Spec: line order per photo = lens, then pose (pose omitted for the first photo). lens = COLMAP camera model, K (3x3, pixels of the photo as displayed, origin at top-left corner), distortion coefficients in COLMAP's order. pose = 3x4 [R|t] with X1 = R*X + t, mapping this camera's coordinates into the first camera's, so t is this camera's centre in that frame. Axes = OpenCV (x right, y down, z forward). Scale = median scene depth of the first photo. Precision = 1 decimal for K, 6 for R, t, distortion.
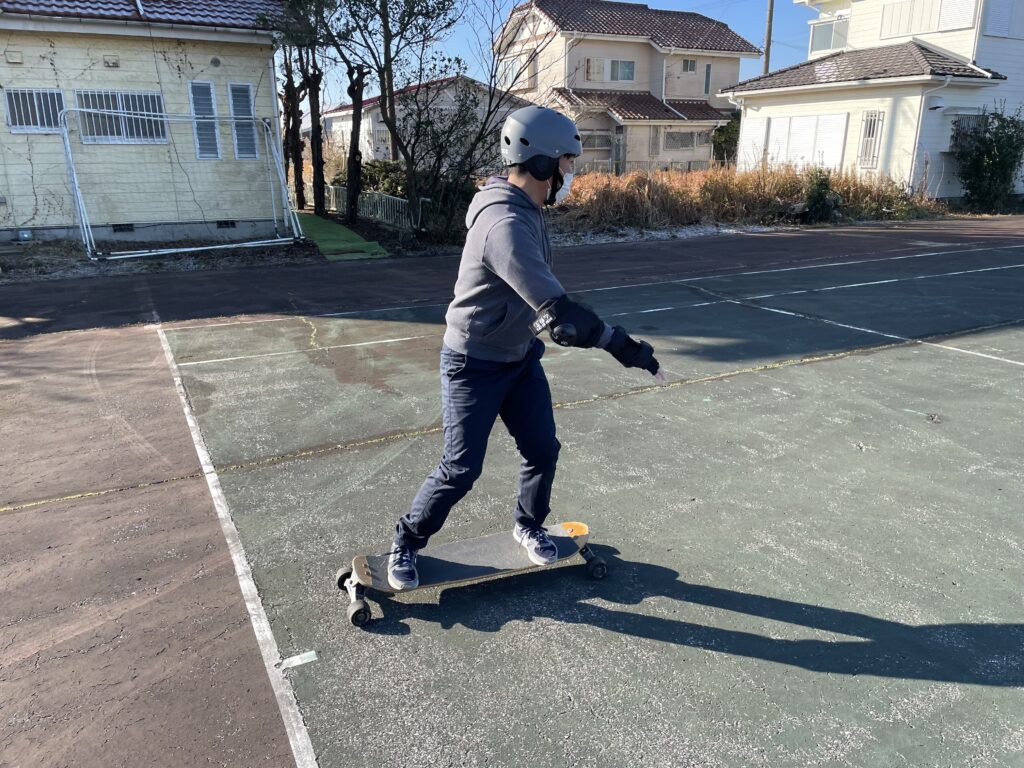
lens RADIAL K [[784.3, 0, 512.0], [0, 784.3, 384.0], [0, 0, 1]] dist [0.103918, -0.145323]
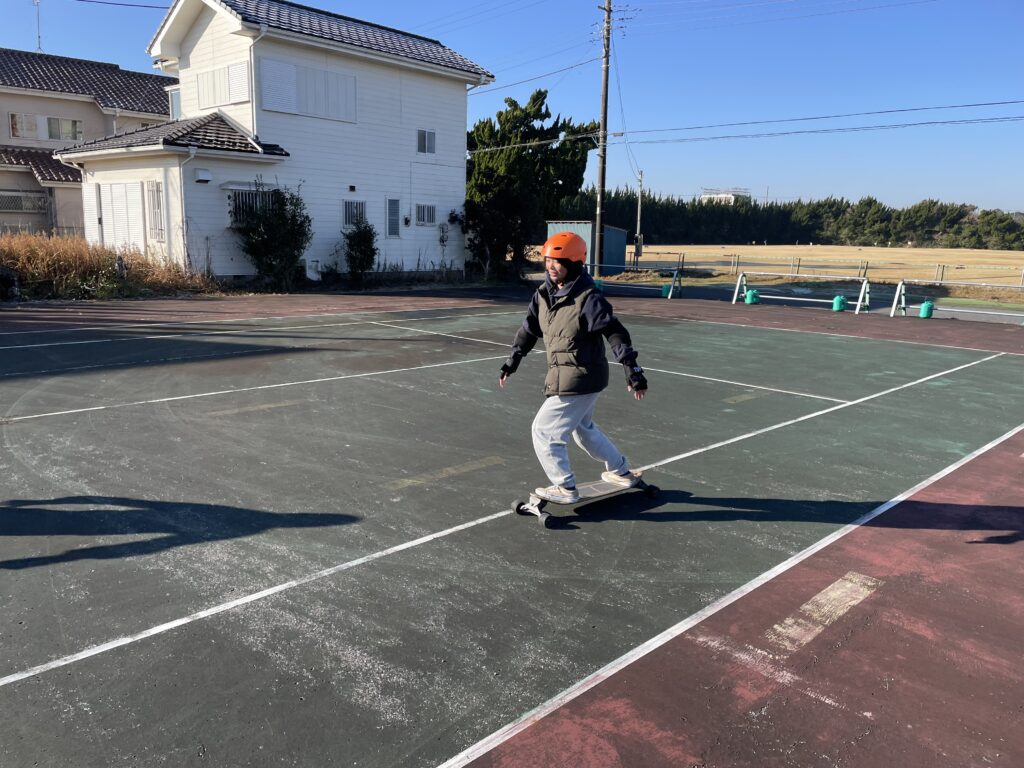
lens RADIAL K [[784.3, 0, 512.0], [0, 784.3, 384.0], [0, 0, 1]] dist [0.103918, -0.145323]
pose [[0.953006, -0.026308, 0.301807, 0.576180], [0.052057, 0.995625, -0.077590, -0.013142], [-0.298445, 0.089655, 0.950206, 0.014129]]
